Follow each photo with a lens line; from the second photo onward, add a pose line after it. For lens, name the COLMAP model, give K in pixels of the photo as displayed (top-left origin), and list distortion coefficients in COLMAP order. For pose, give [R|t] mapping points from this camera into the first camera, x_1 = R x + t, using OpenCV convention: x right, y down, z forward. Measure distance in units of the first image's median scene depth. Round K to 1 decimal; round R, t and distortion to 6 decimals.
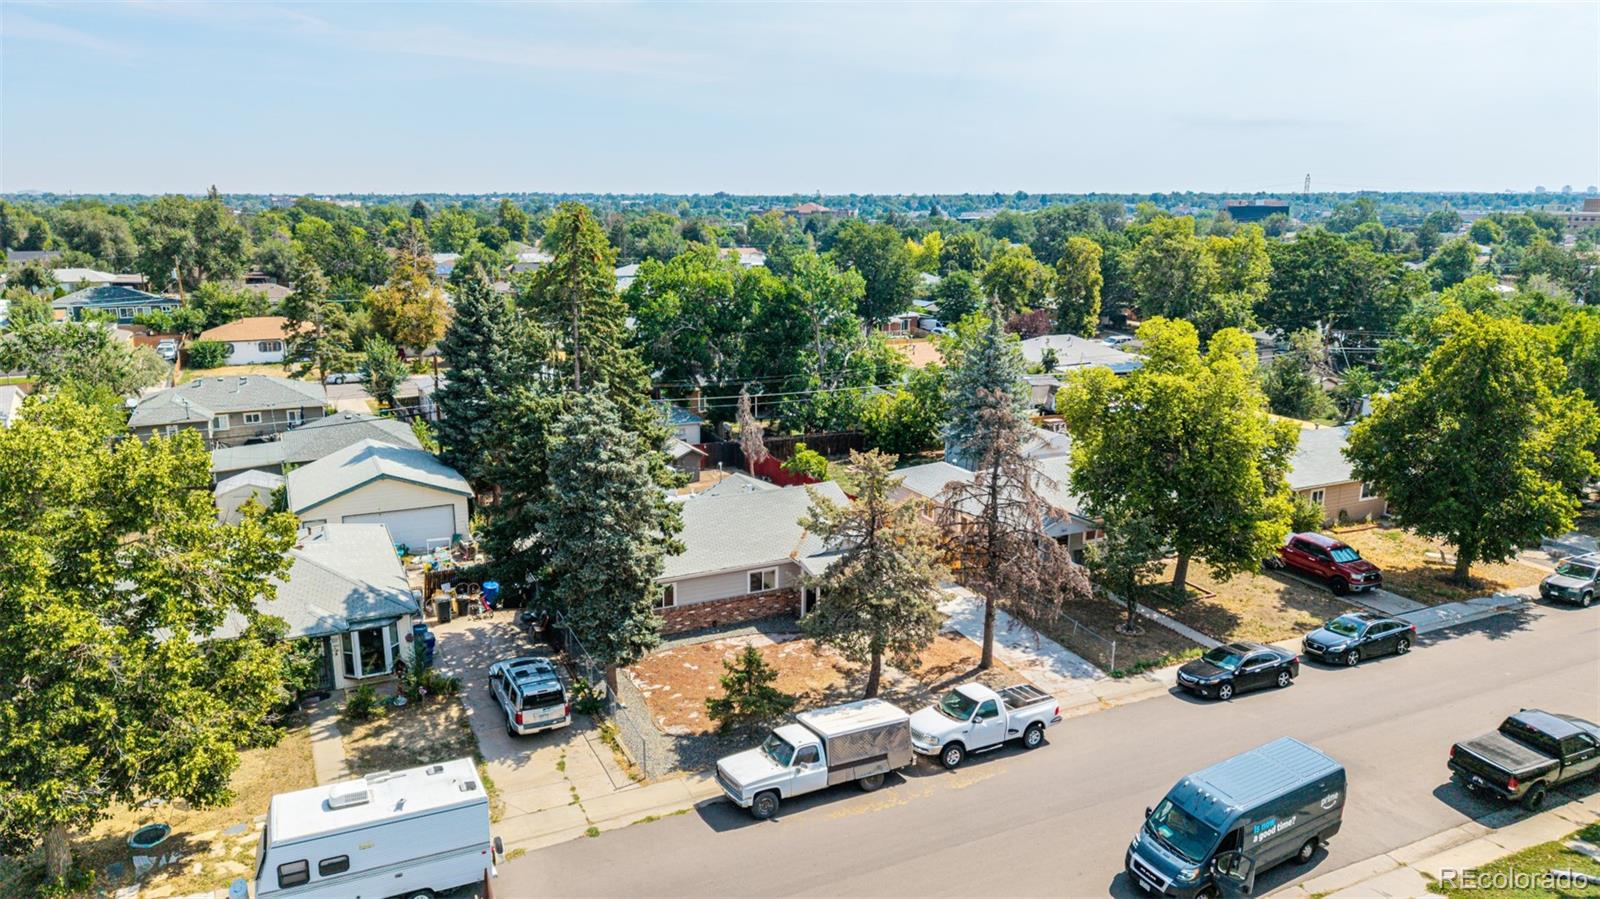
lens RADIAL K [[1056.6, 0, 794.1], [0, 1056.6, 444.4], [0, 0, 1]] dist [0.043717, -0.049144]
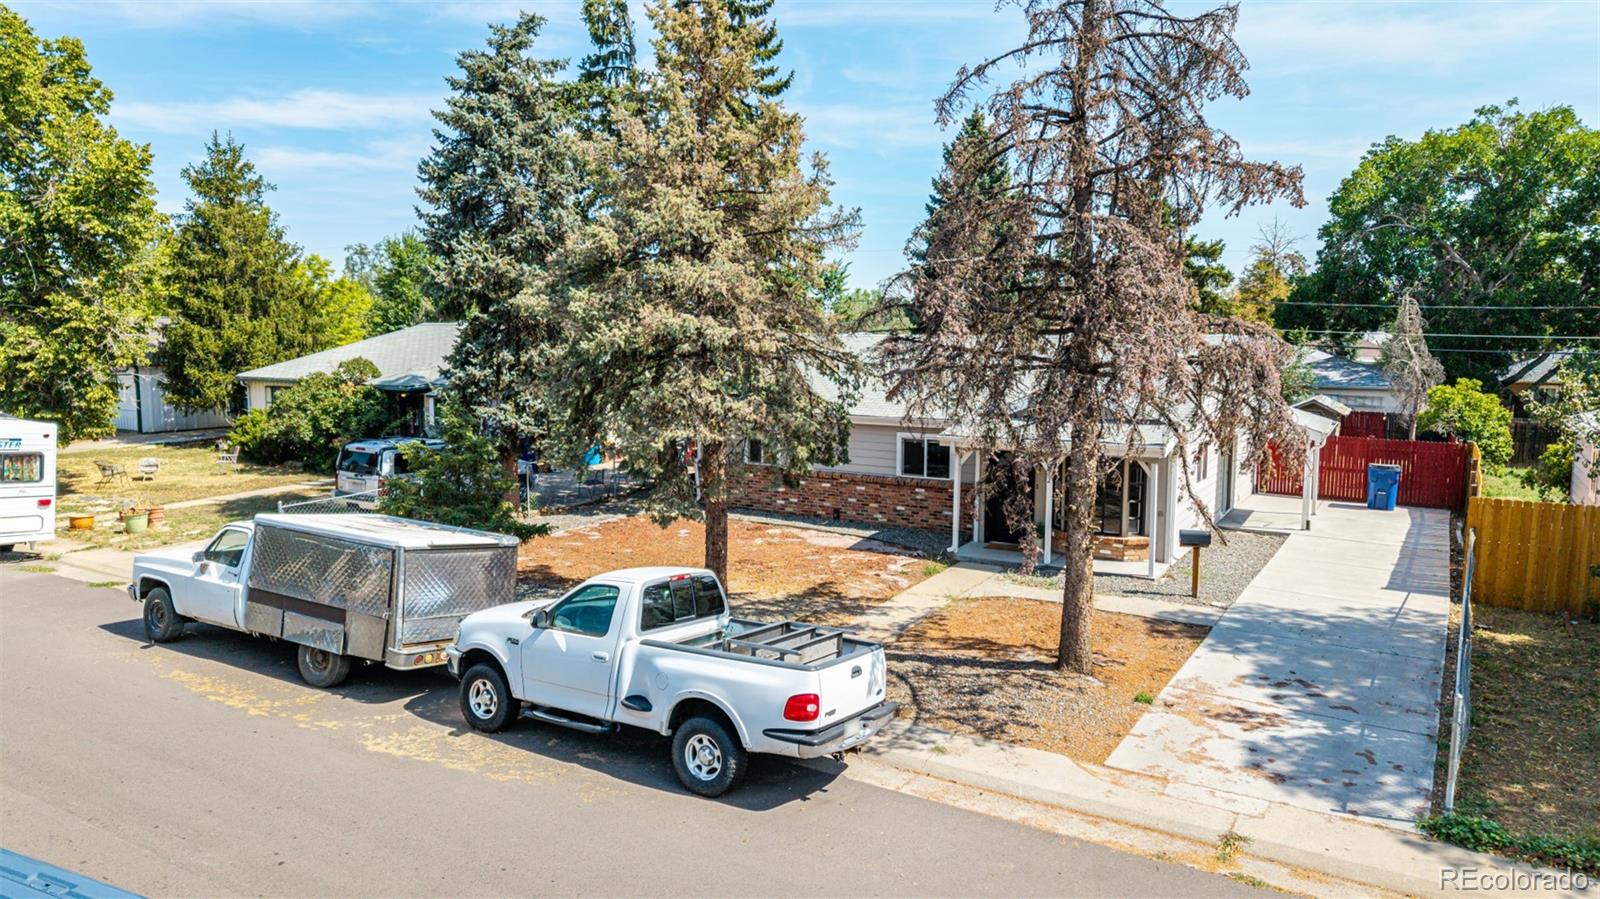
lens RADIAL K [[1056.6, 0, 801.0], [0, 1056.6, 464.5], [0, 0, 1]] dist [0.043717, -0.049144]
pose [[0.550092, 0.103204, -0.828702, 0.449926], [-0.188274, 0.982113, -0.002667, 0.173557], [0.813604, 0.157490, 0.559683, 0.773198]]
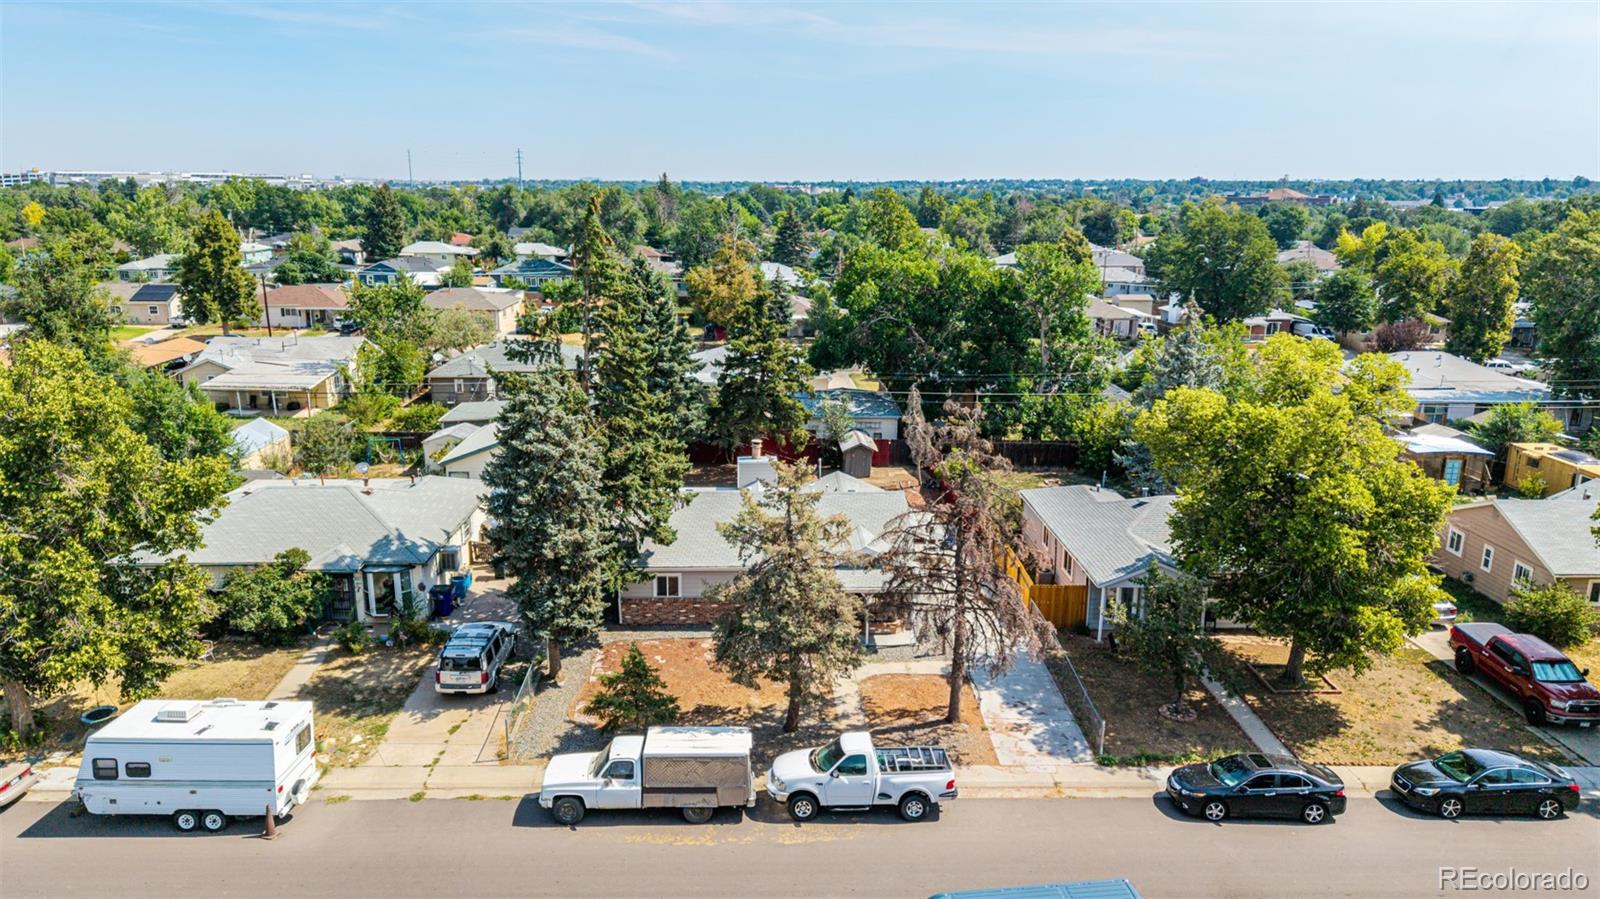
lens RADIAL K [[1056.6, 0, 798.3], [0, 1056.6, 462.6], [0, 0, 1]] dist [0.043717, -0.049144]
pose [[0.914649, 0.105734, -0.390176, 0.412106], [-0.094849, 0.994376, 0.047122, -0.032737], [0.392964, -0.006092, 0.919534, 0.158568]]
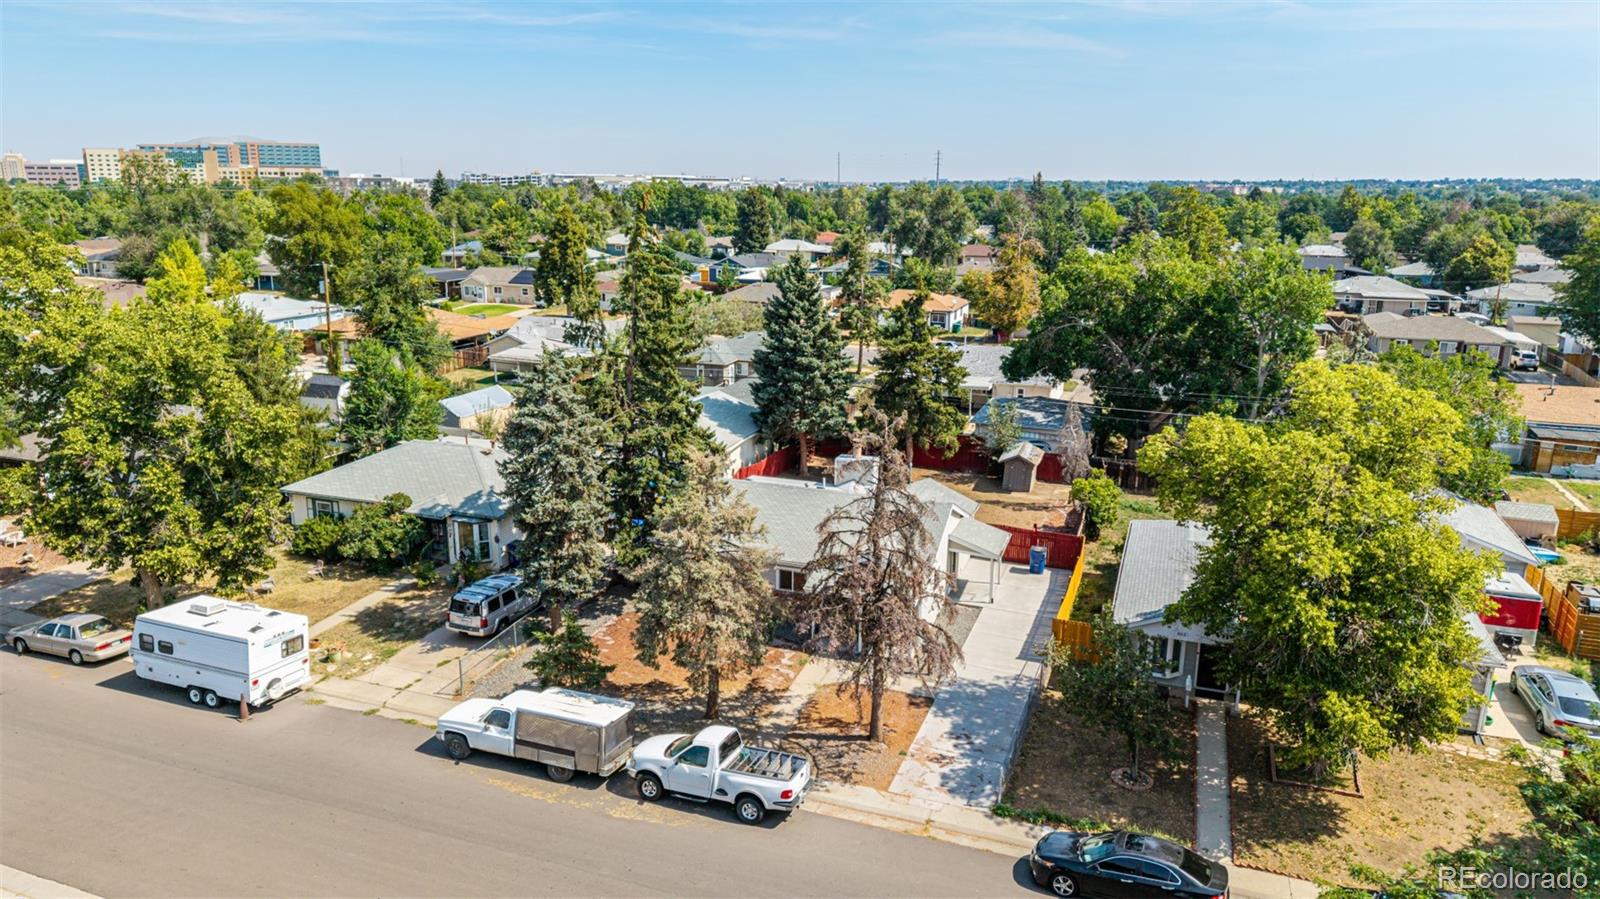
lens RADIAL K [[1056.6, 0, 803.2], [0, 1056.6, 471.2], [0, 0, 1]] dist [0.043717, -0.049144]
pose [[0.702381, 0.190018, -0.685970, 0.729445], [-0.166031, 0.980862, 0.101703, -0.080003], [0.692167, 0.042458, 0.720487, 0.371994]]
